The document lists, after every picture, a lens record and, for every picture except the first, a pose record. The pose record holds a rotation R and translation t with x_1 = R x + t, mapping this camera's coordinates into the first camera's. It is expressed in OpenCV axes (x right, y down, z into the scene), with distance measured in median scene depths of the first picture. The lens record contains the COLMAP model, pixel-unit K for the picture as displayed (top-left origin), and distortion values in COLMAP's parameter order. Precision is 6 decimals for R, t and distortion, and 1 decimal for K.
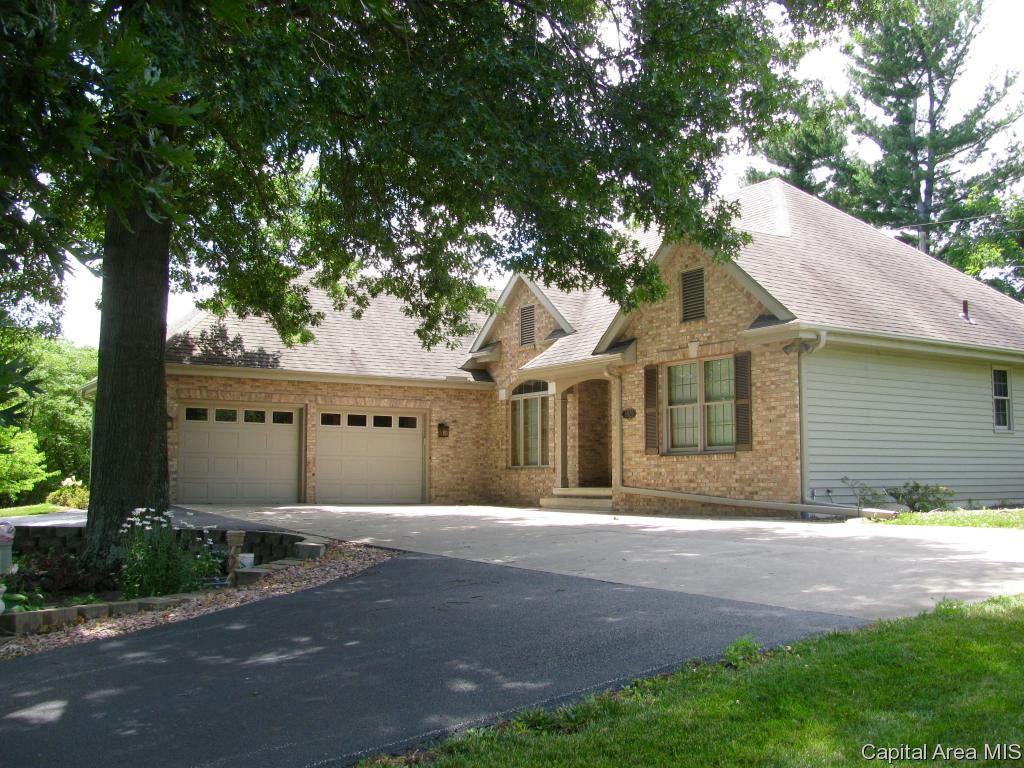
lens RADIAL K [[1089.2, 0, 514.6], [0, 1089.2, 383.1], [0, 0, 1]] dist [-0.082501, 0.000000]
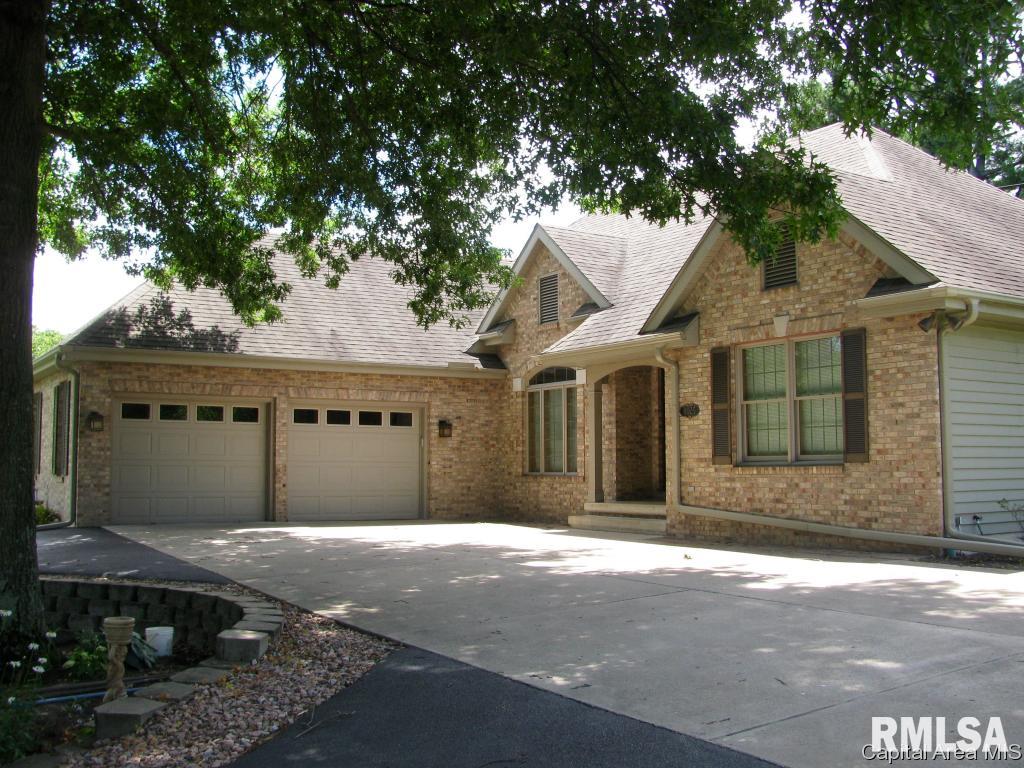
lens RADIAL K [[1089.2, 0, 538.3], [0, 1089.2, 394.4], [0, 0, 1]] dist [-0.082501, 0.000000]
pose [[0.999620, -0.003774, 0.027301, -0.021210], [0.003129, 0.999716, 0.023618, -0.001600], [-0.027382, -0.023523, 0.999348, 0.221592]]
